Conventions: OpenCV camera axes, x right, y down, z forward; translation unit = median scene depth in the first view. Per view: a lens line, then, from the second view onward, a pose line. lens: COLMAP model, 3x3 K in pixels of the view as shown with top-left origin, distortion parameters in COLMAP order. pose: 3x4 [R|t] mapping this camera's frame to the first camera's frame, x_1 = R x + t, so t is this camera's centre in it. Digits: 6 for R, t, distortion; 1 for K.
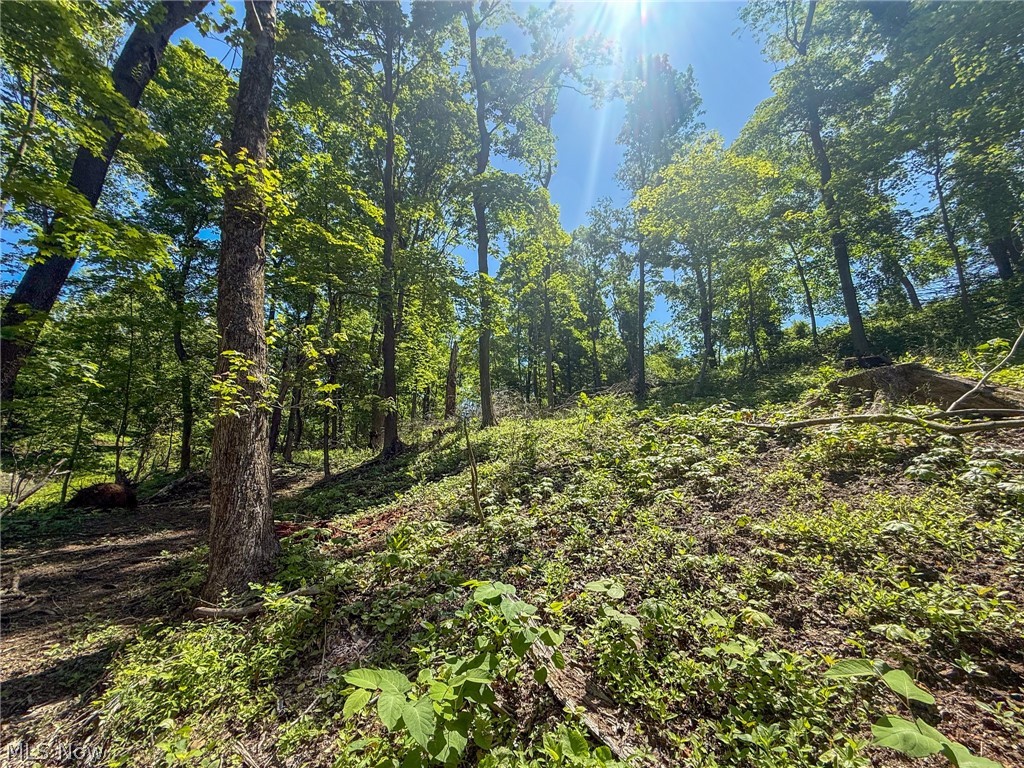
lens RADIAL K [[408.9, 0, 512.9], [0, 408.9, 385.0], [0, 0, 1]] dist [0.001724, -0.000236]
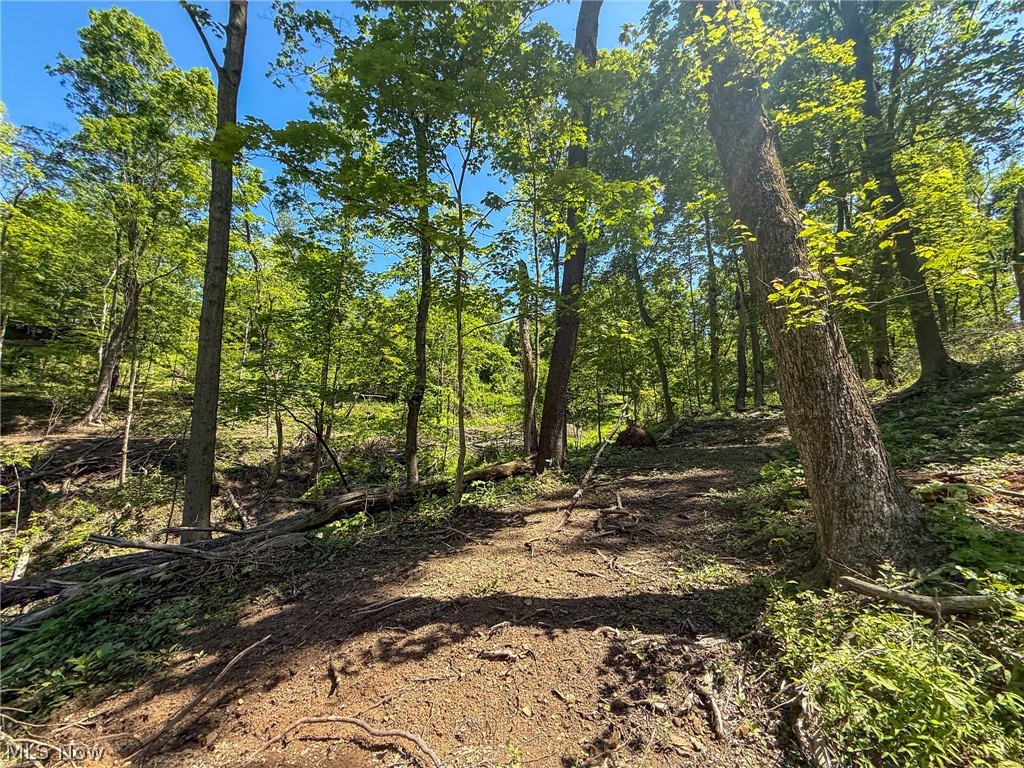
lens RADIAL K [[408.9, 0, 511.6], [0, 408.9, 385.8], [0, 0, 1]] dist [0.001724, -0.000236]
pose [[0.527997, -0.102737, -0.843009, -0.290278], [0.210939, 0.977413, 0.013000, 0.046515], [0.822632, -0.184687, 0.537742, 0.113379]]
